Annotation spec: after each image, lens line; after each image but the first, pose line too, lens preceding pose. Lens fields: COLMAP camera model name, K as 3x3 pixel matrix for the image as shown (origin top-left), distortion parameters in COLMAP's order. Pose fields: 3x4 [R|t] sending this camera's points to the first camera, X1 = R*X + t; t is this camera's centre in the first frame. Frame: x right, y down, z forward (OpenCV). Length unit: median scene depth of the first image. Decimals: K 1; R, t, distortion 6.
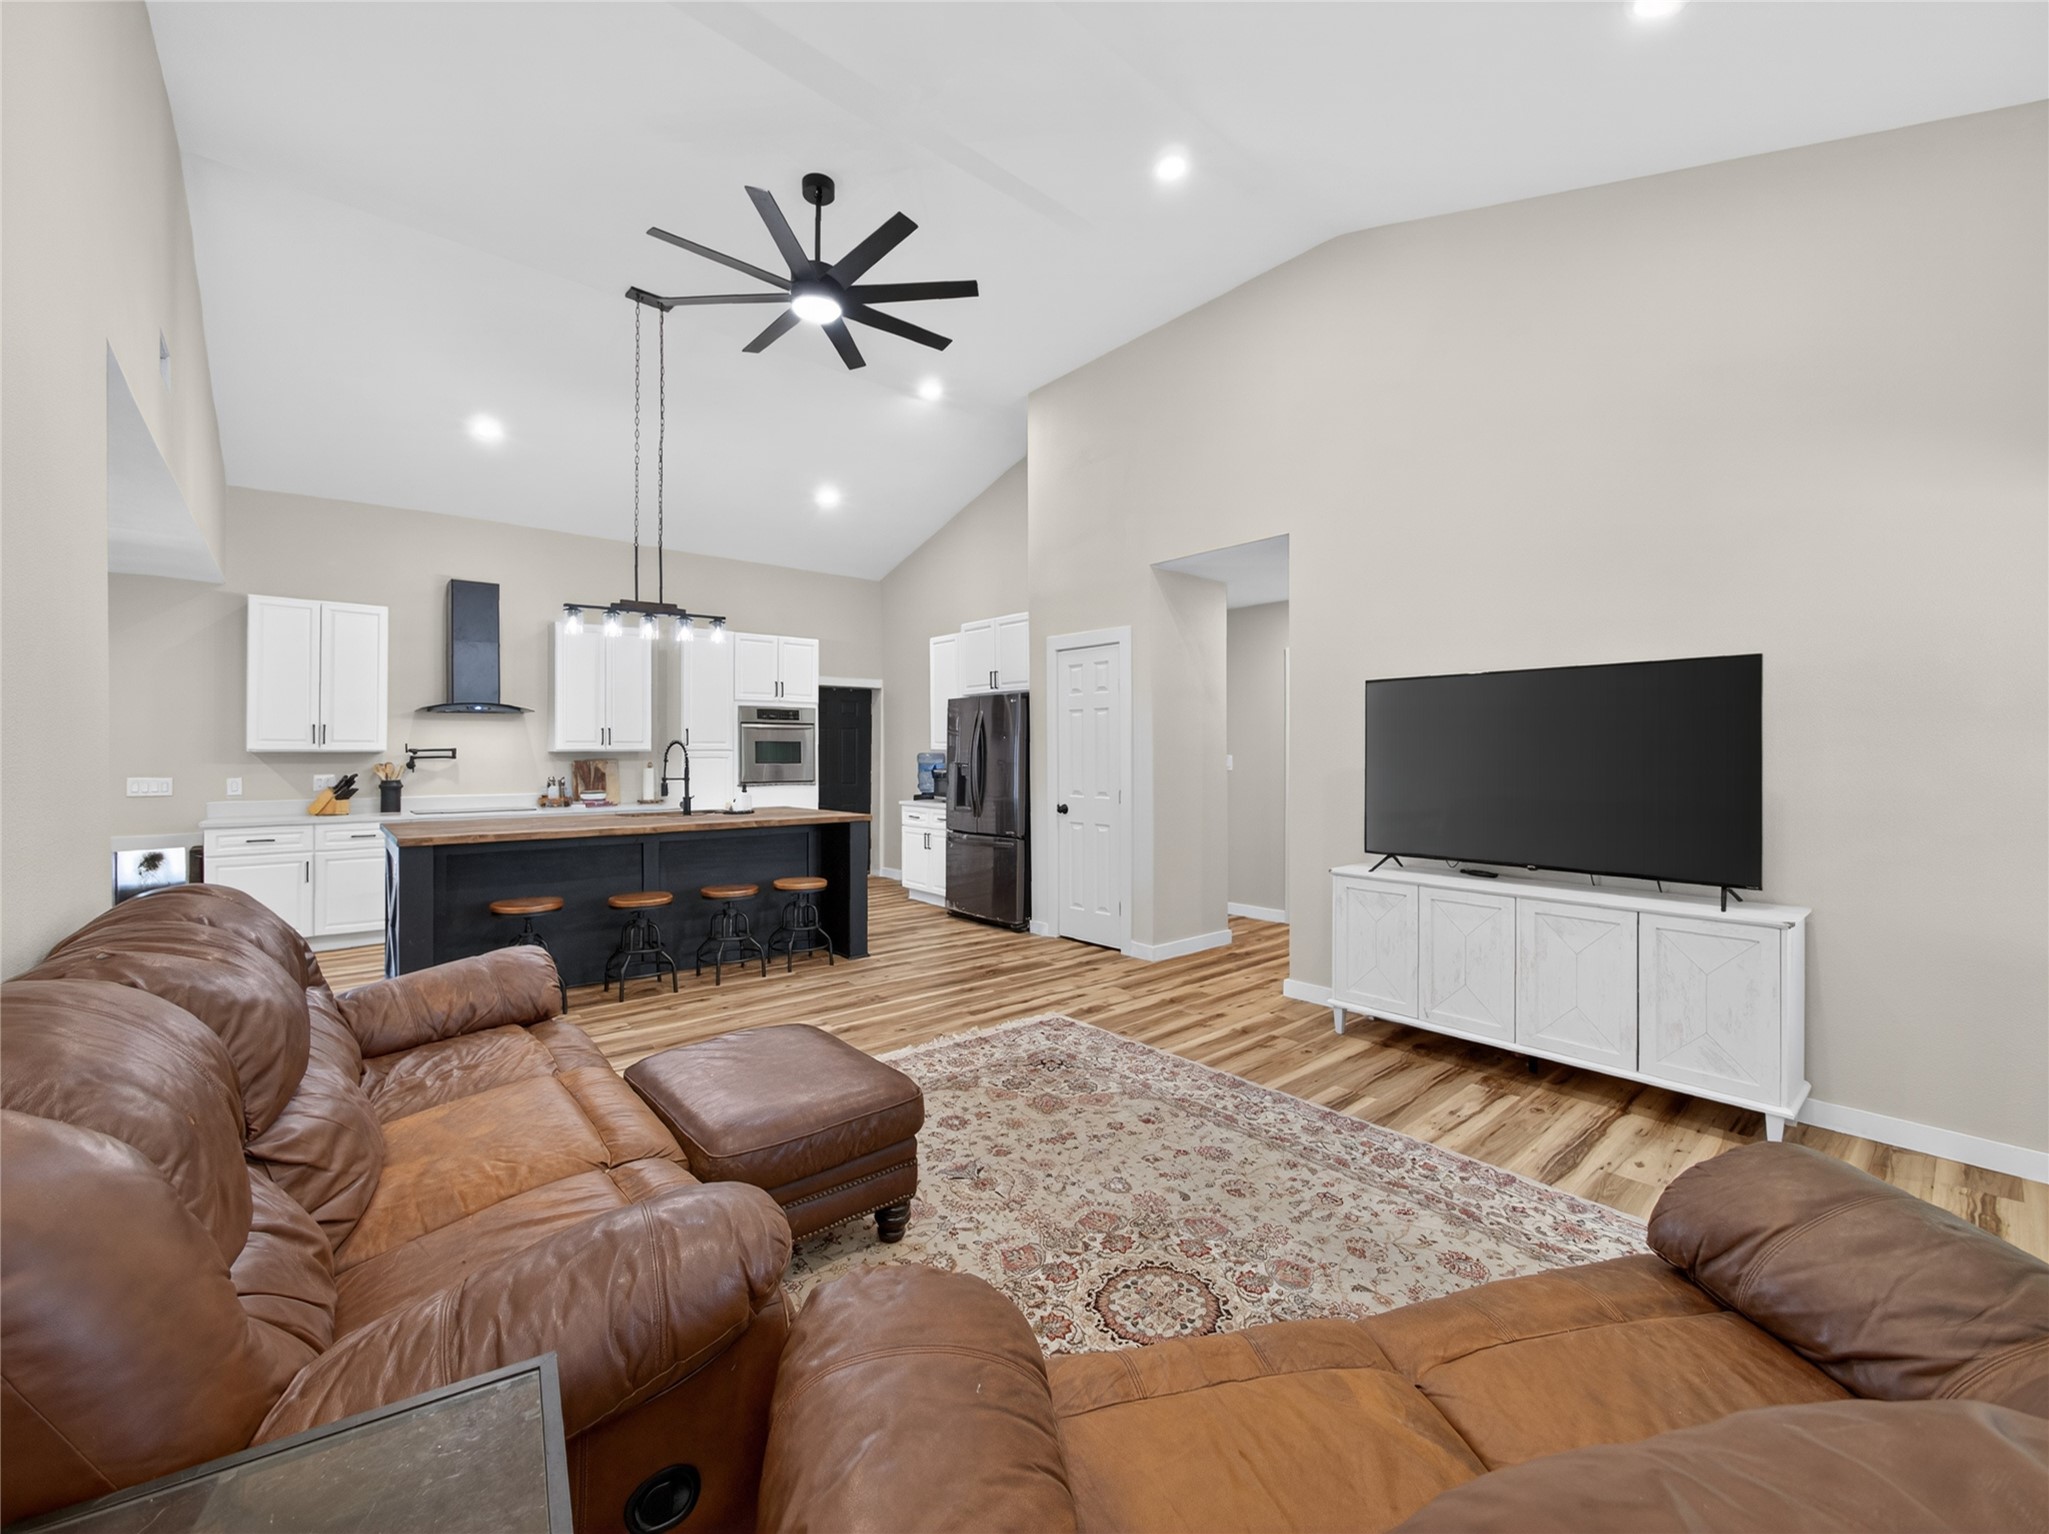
lens RADIAL K [[832.8, 0, 1011.1], [0, 832.8, 764.4], [0, 0, 1]] dist [-0.010990, 0.002328]
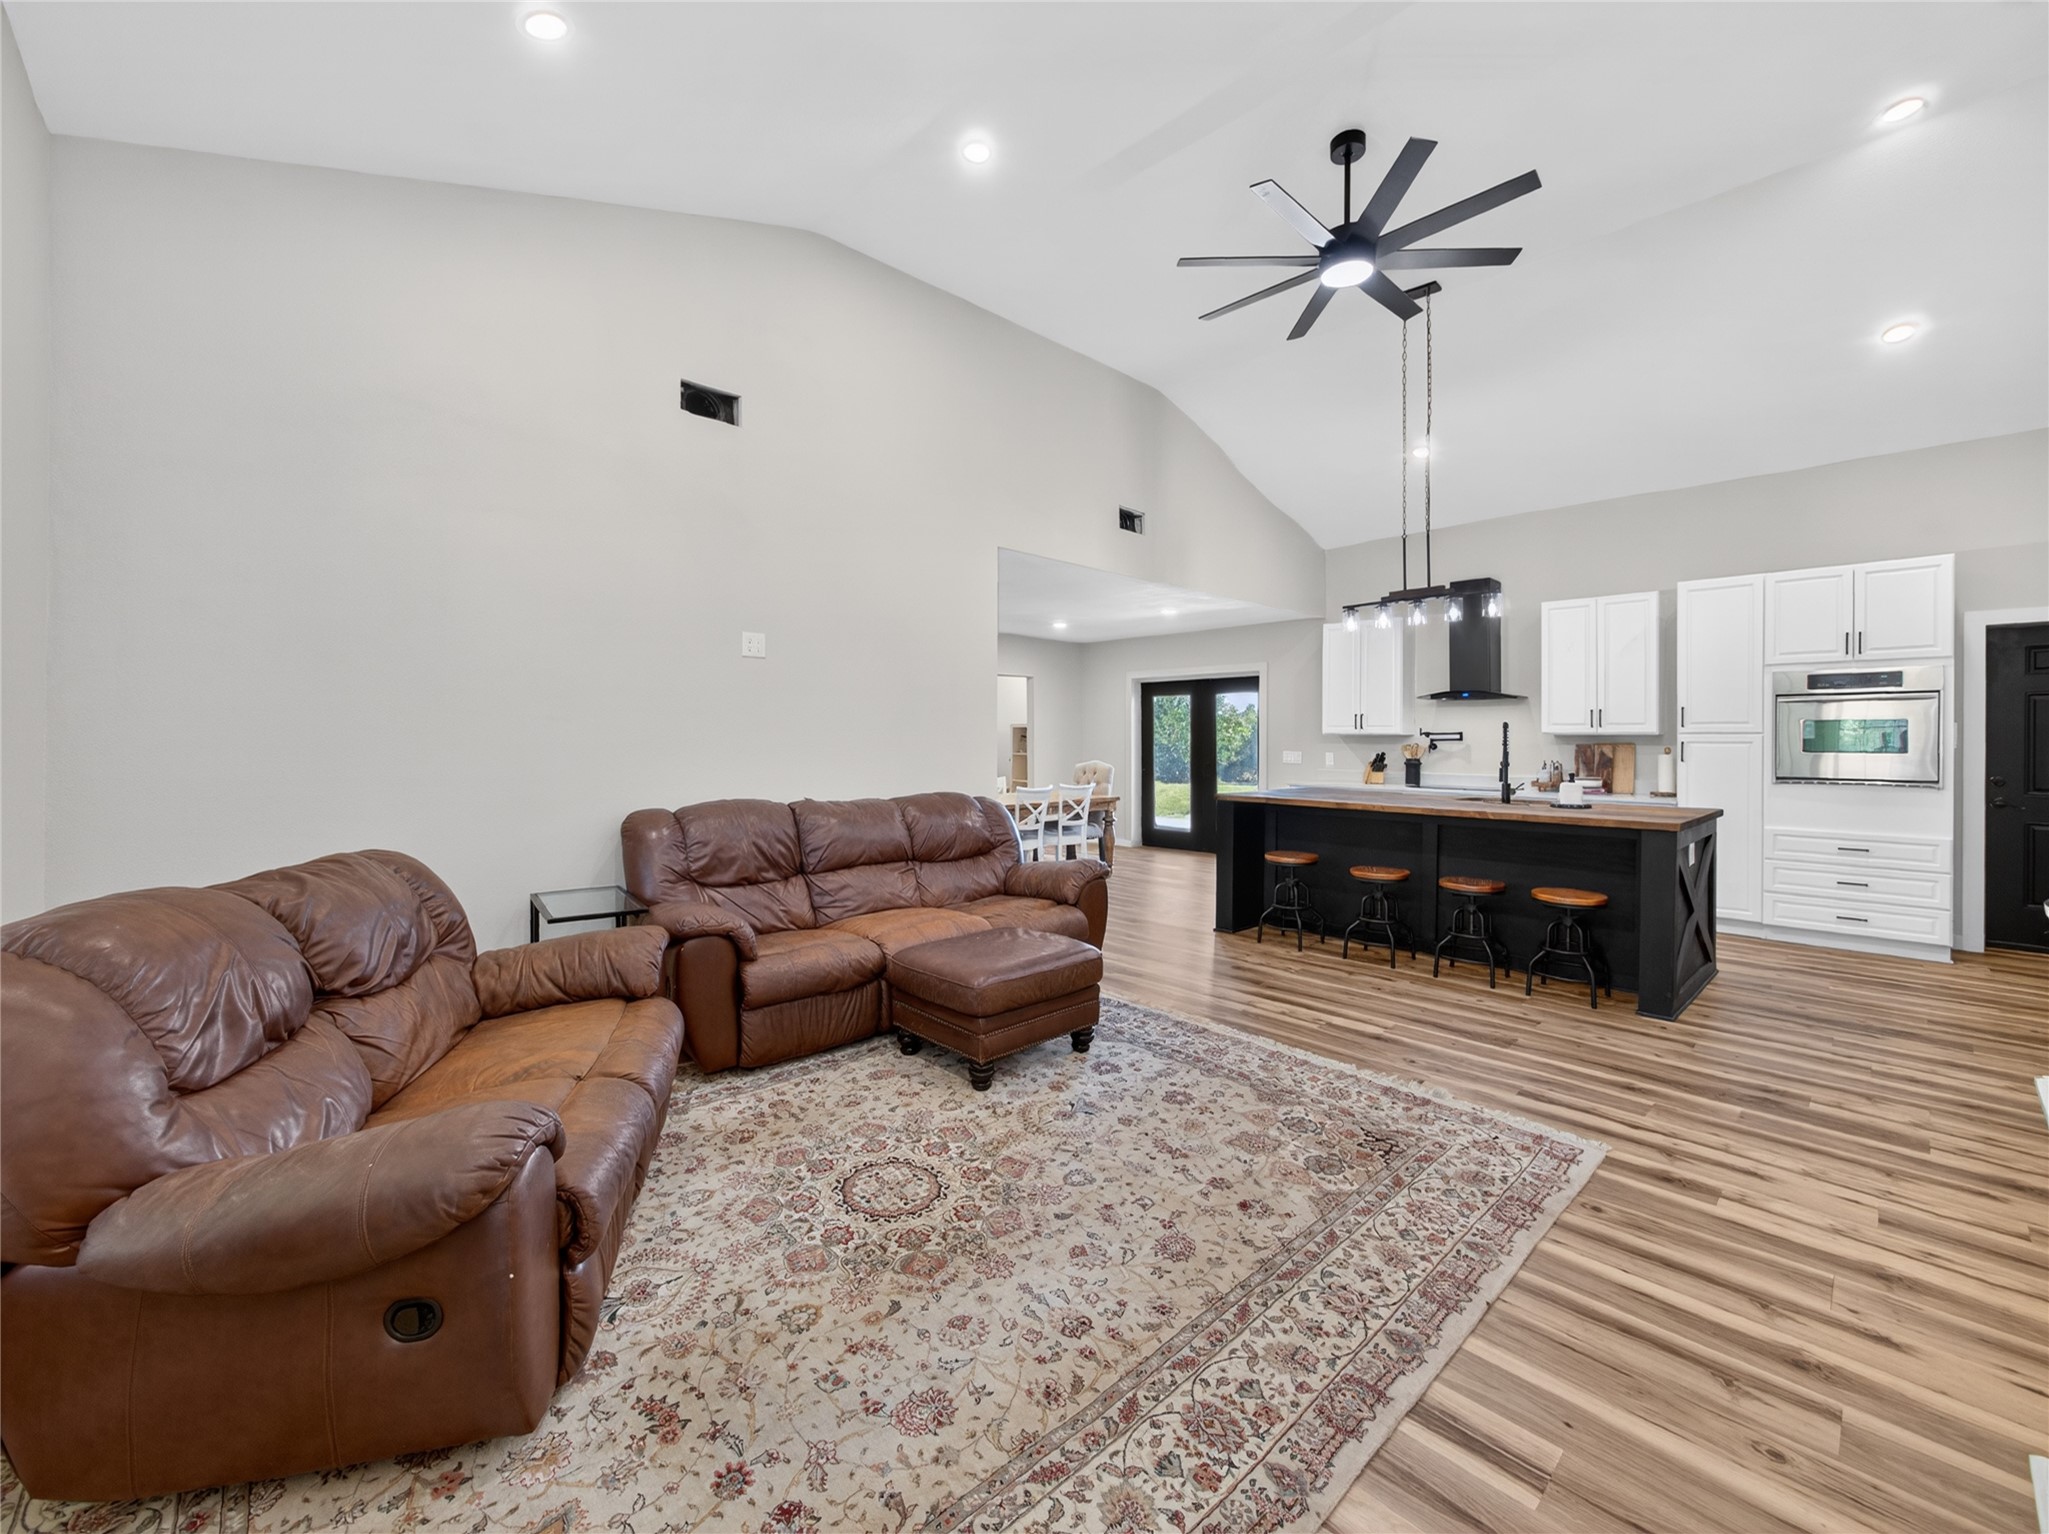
lens RADIAL K [[832.8, 0, 1017.0], [0, 832.8, 750.9], [0, 0, 1]] dist [-0.010990, 0.002328]
pose [[0.046586, 0.016592, -0.998776, 0.710894], [-0.014789, 0.999764, 0.015919, -0.004221], [0.998805, 0.014029, 0.046821, 0.573838]]
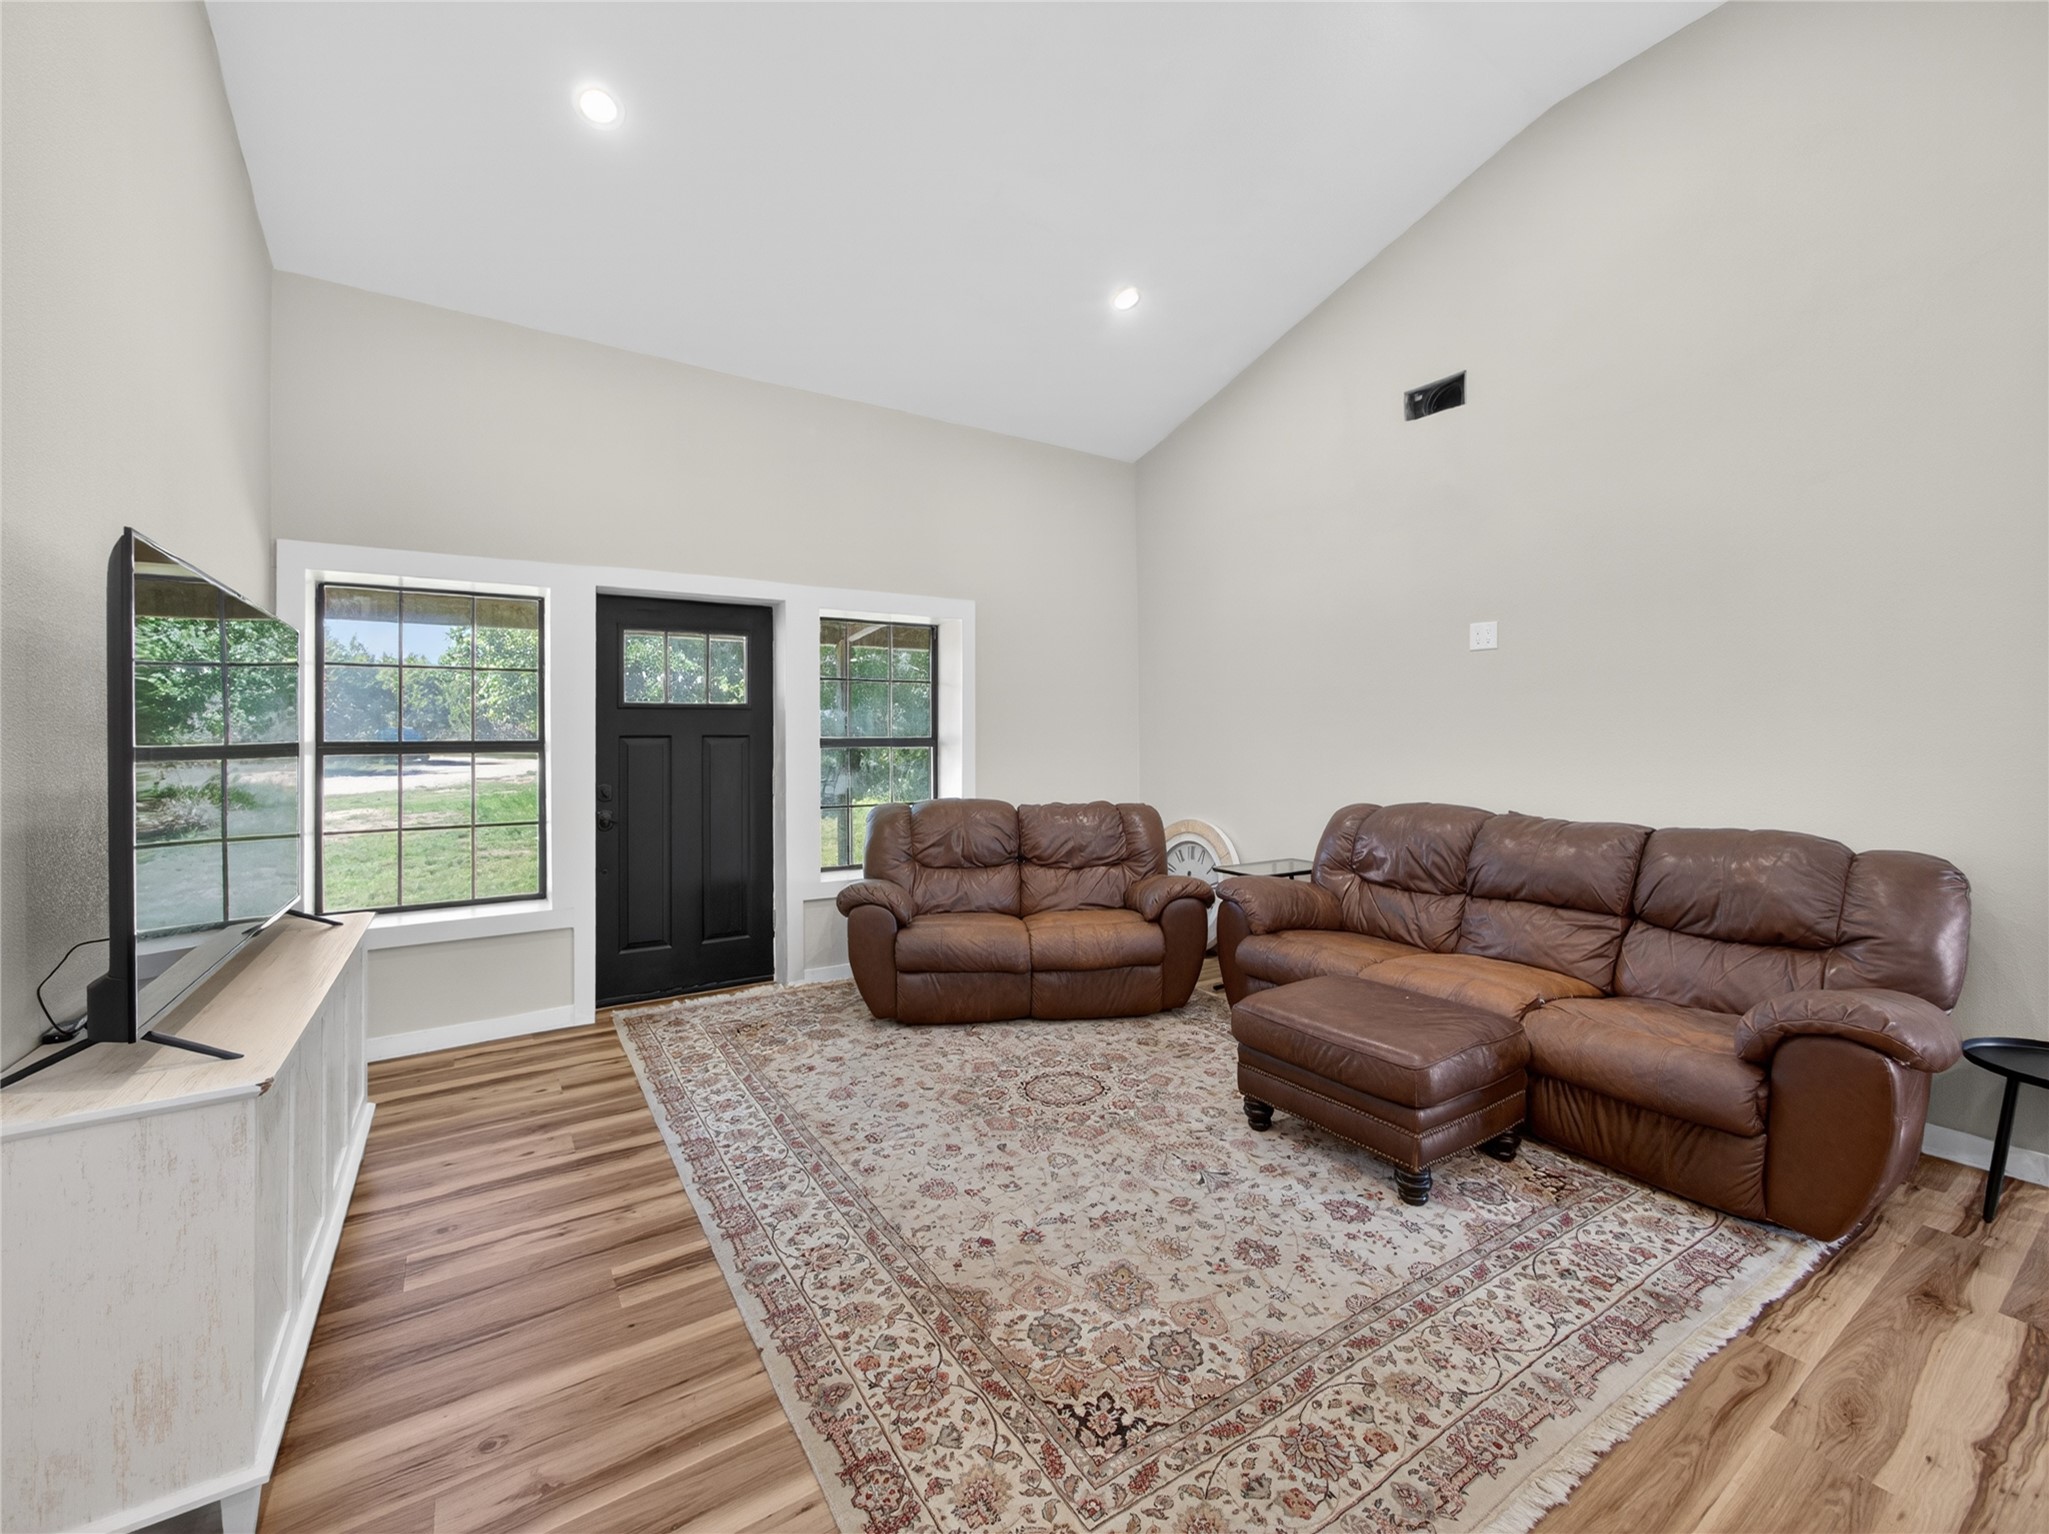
lens RADIAL K [[832.8, 0, 1011.2], [0, 832.8, 734.8], [0, 0, 1]] dist [-0.010990, 0.002328]
pose [[-0.991523, 0.012180, 0.129362, 0.032329], [0.012638, 0.999916, 0.002721, -0.012985], [-0.129318, 0.004333, -0.991594, 1.322362]]
